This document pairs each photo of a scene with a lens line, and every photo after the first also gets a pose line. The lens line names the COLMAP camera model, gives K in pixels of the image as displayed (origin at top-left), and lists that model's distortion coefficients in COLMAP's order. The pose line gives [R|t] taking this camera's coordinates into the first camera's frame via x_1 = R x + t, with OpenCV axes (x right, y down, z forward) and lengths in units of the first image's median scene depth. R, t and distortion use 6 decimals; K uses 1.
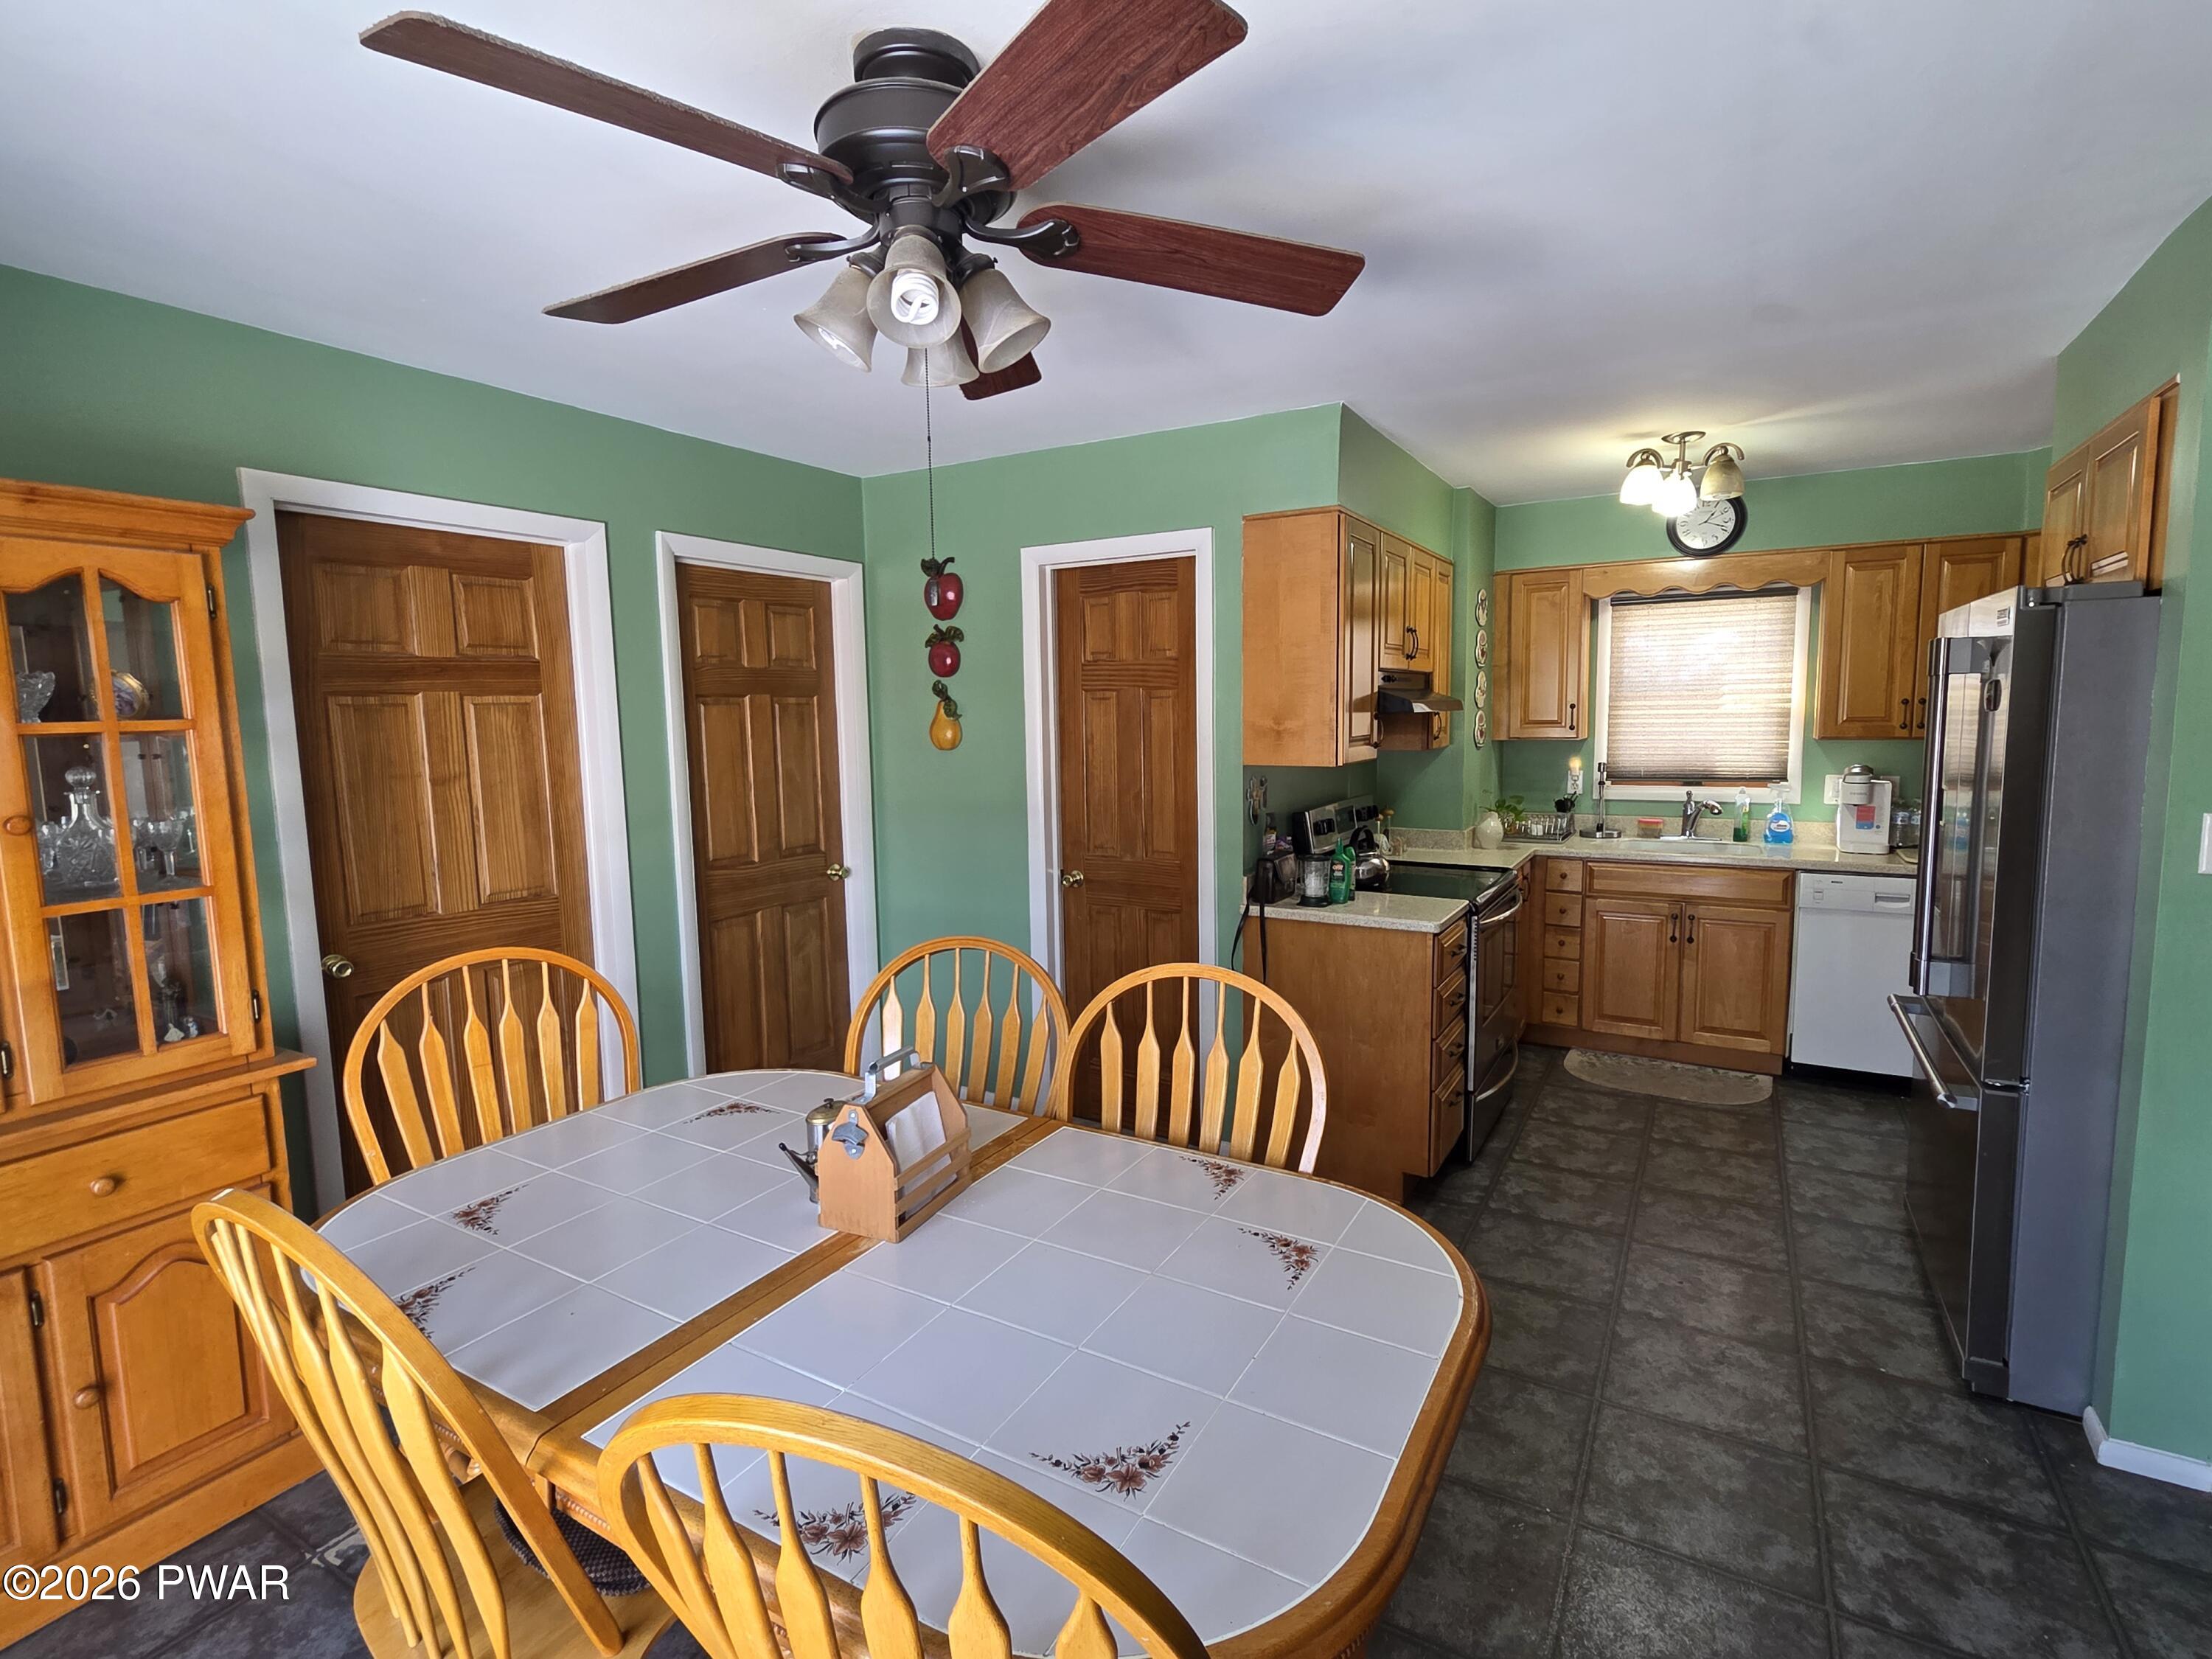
lens RADIAL K [[1061.1, 0, 1106.0], [0, 1061.1, 829.5], [0, 0, 1]] dist [-0.002296, -0.000486]
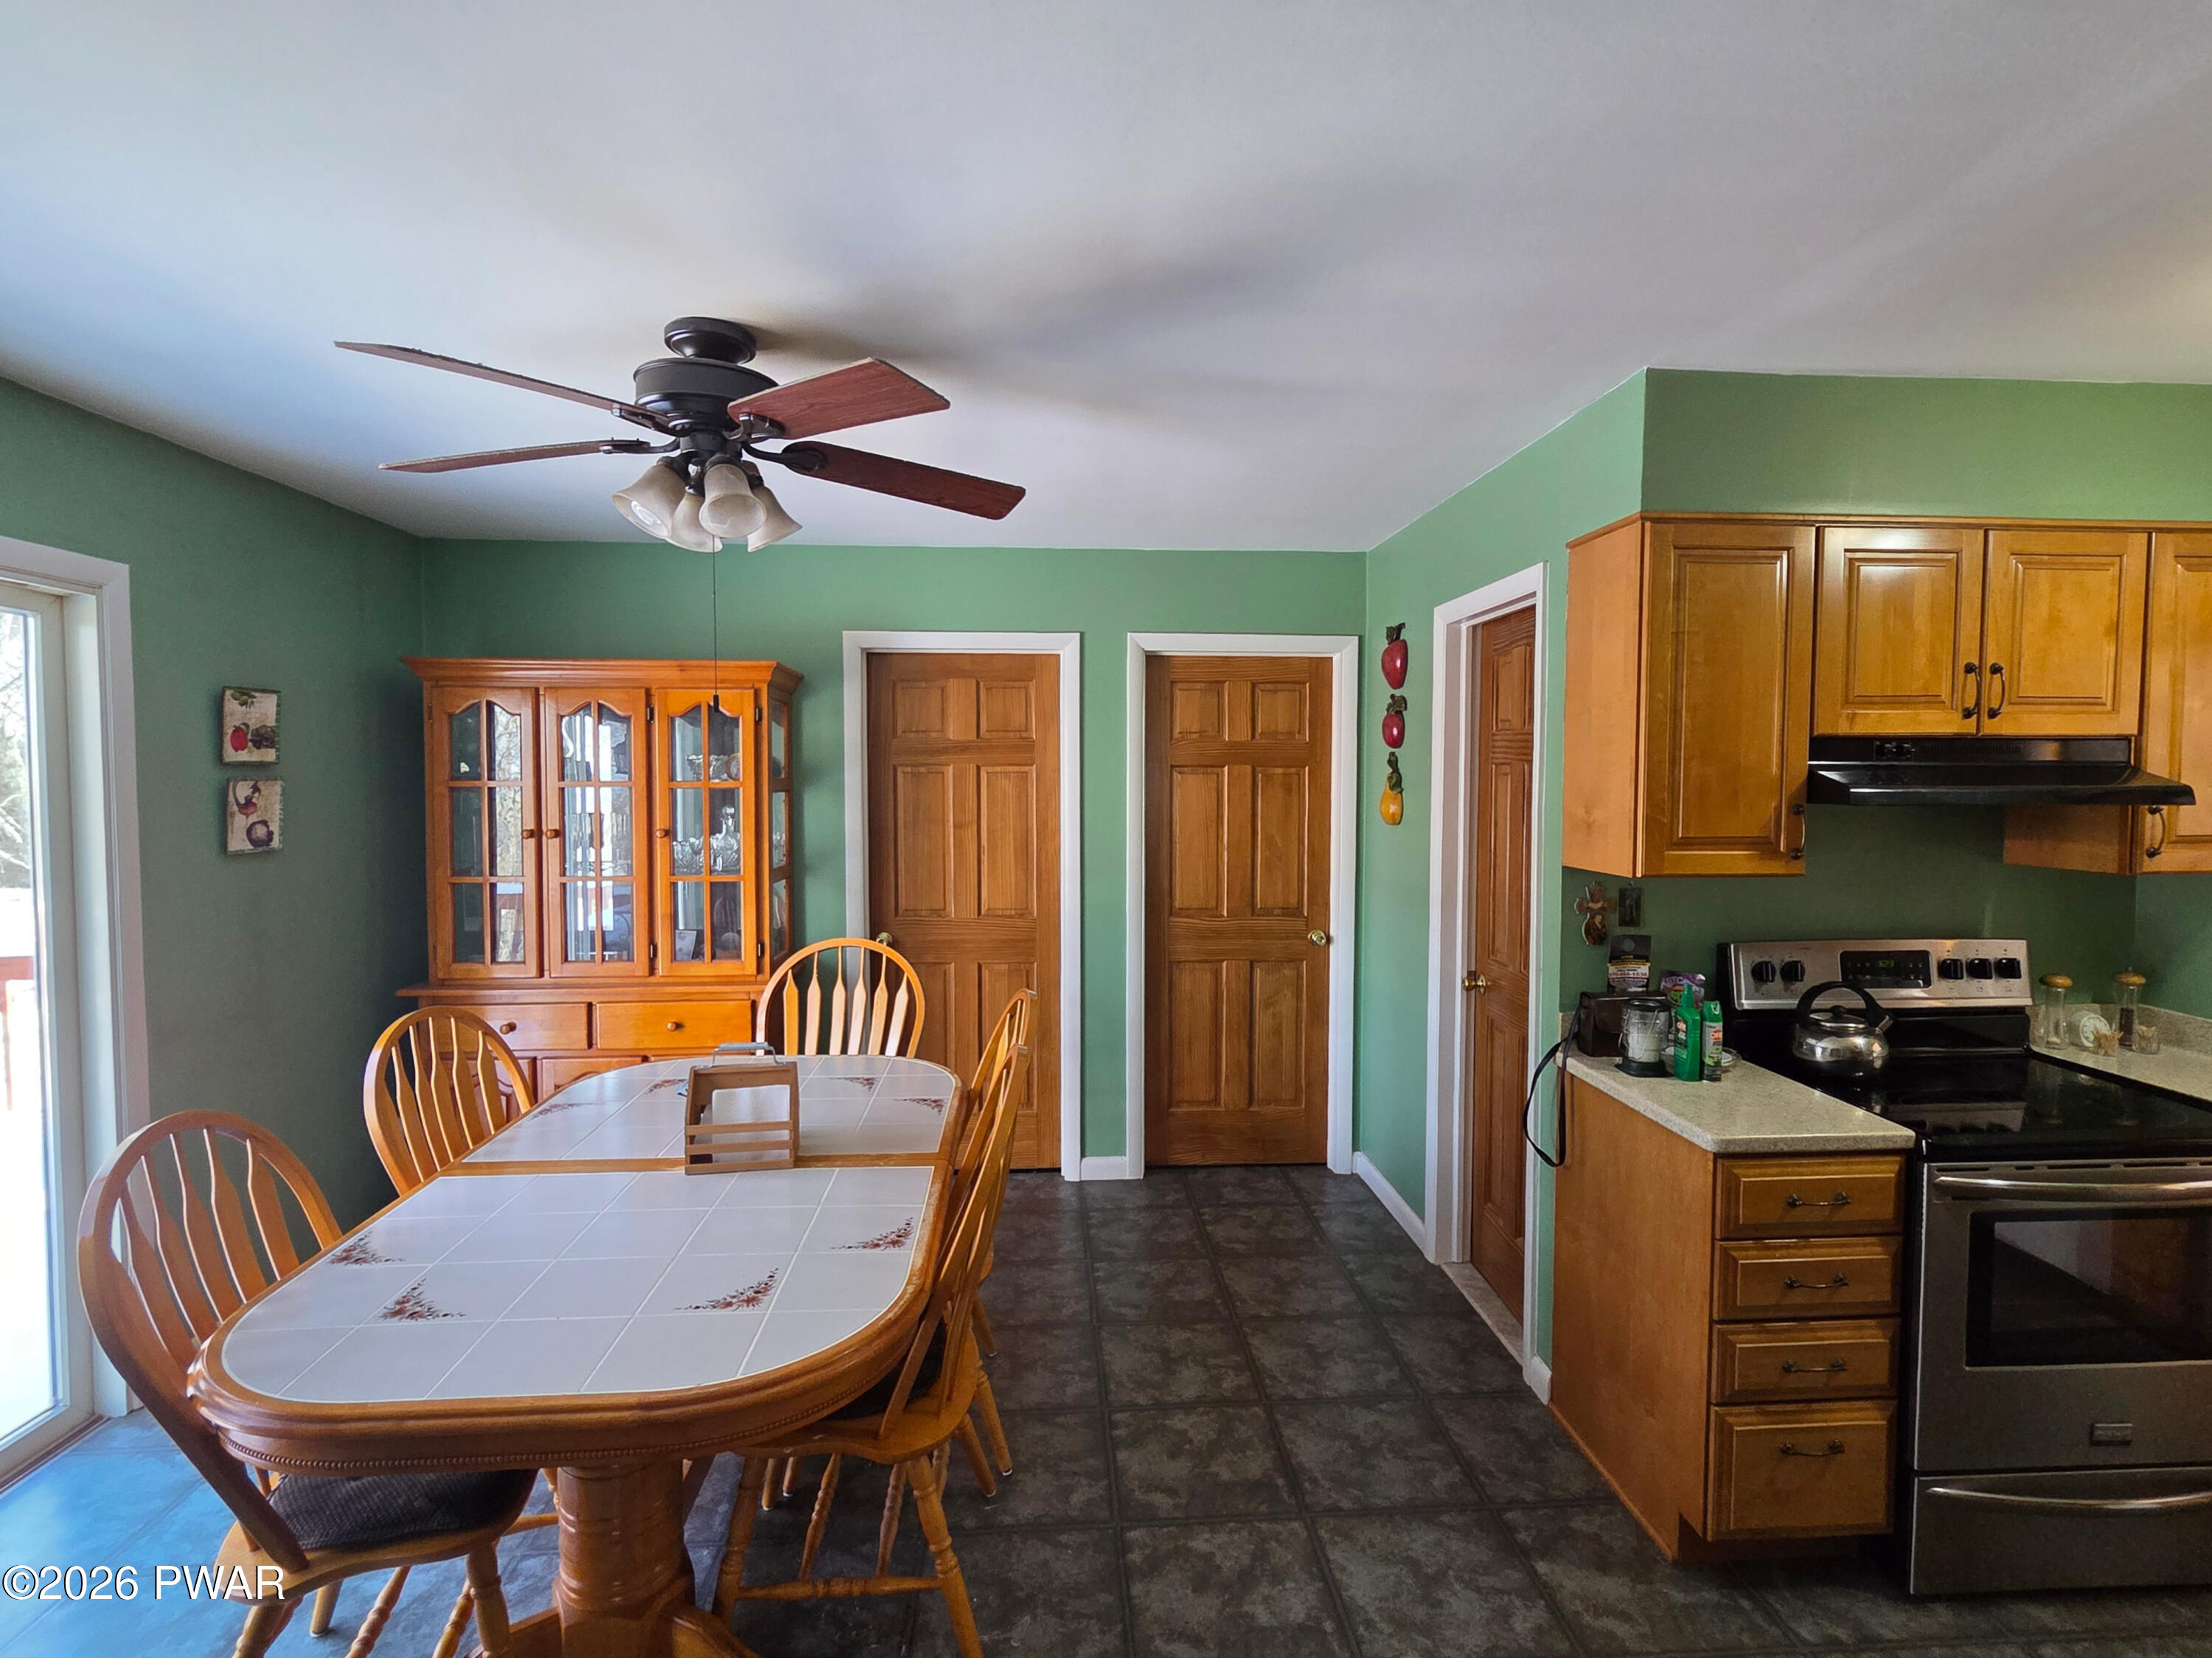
lens RADIAL K [[1065.0, 0, 1106.0], [0, 1065.0, 829.0], [0, 0, 1]] dist [0.002284, 0.000179]
pose [[0.557285, 0.058618, -0.828249, 0.472792], [-0.103823, 0.994596, 0.000534, -0.043408], [0.823805, 0.085694, 0.560359, 0.246646]]
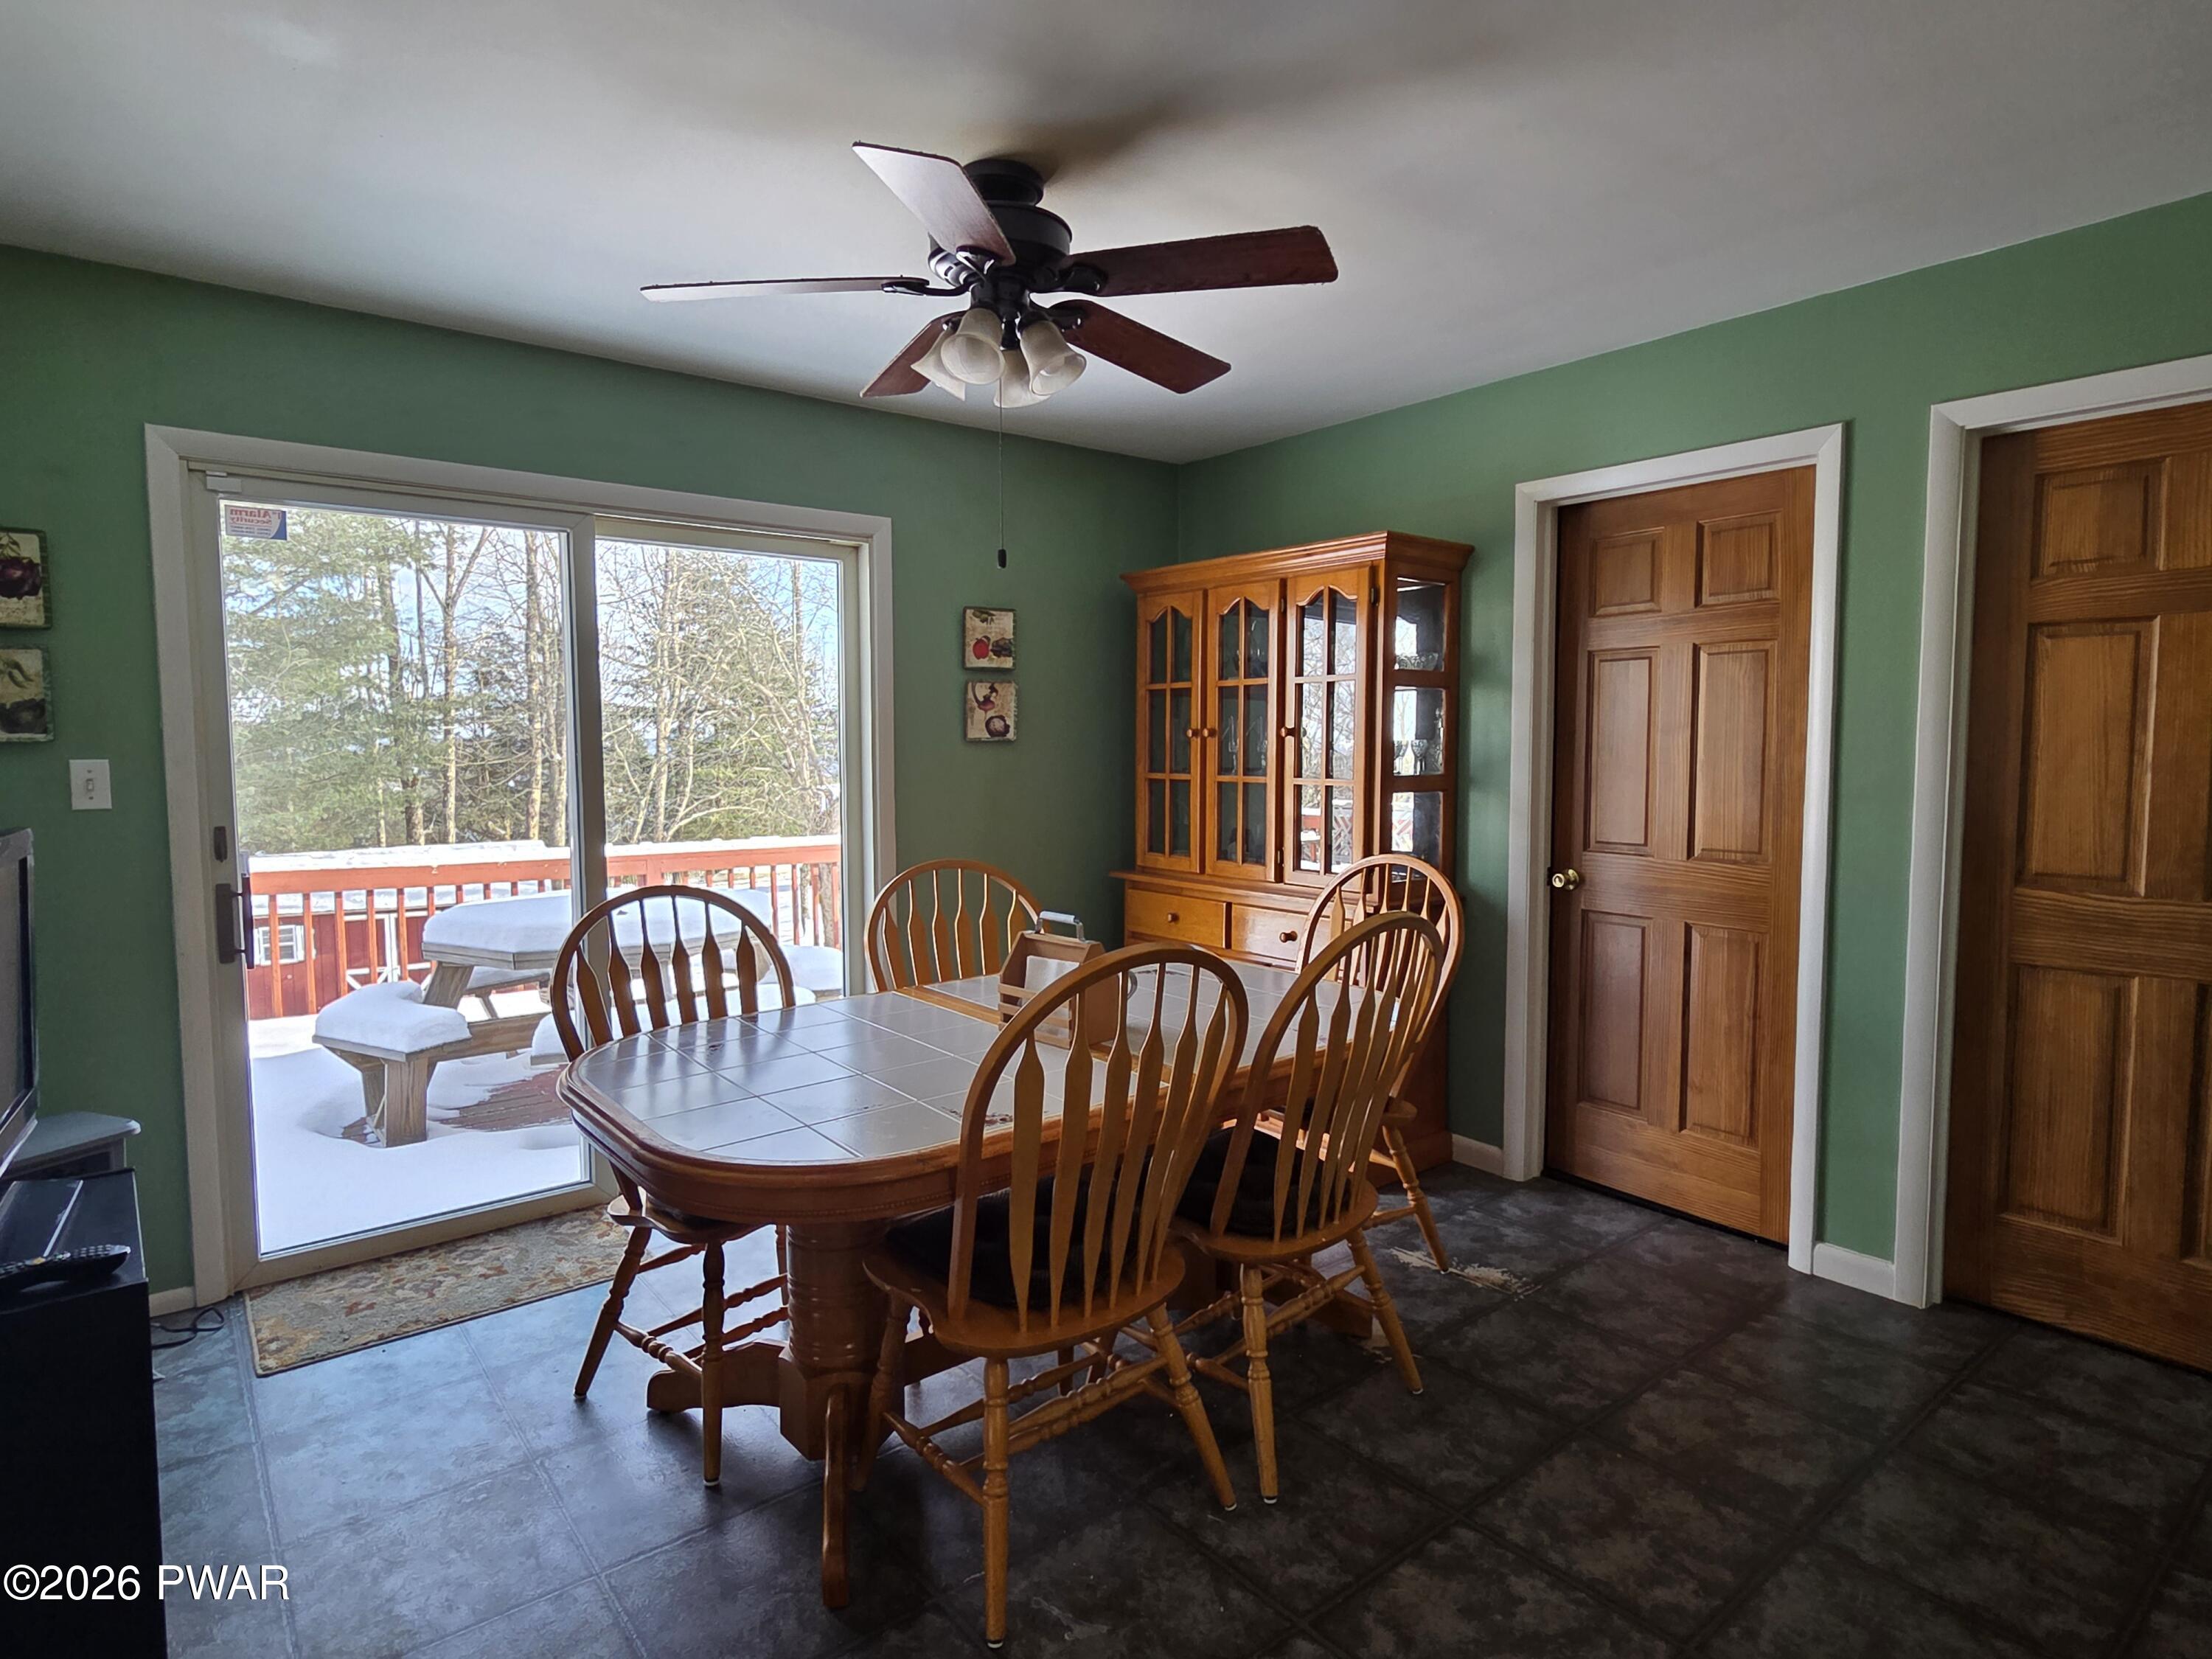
lens RADIAL K [[1194.6, 0, 1103.5], [0, 1194.6, 817.7], [0, 0, 1]] dist [-0.004656, -0.002179]
pose [[-0.355845, 0.078826, -0.931215, 0.461107], [-0.096788, 0.987970, 0.120616, -0.033778], [0.929519, 0.133051, -0.343935, 0.624793]]
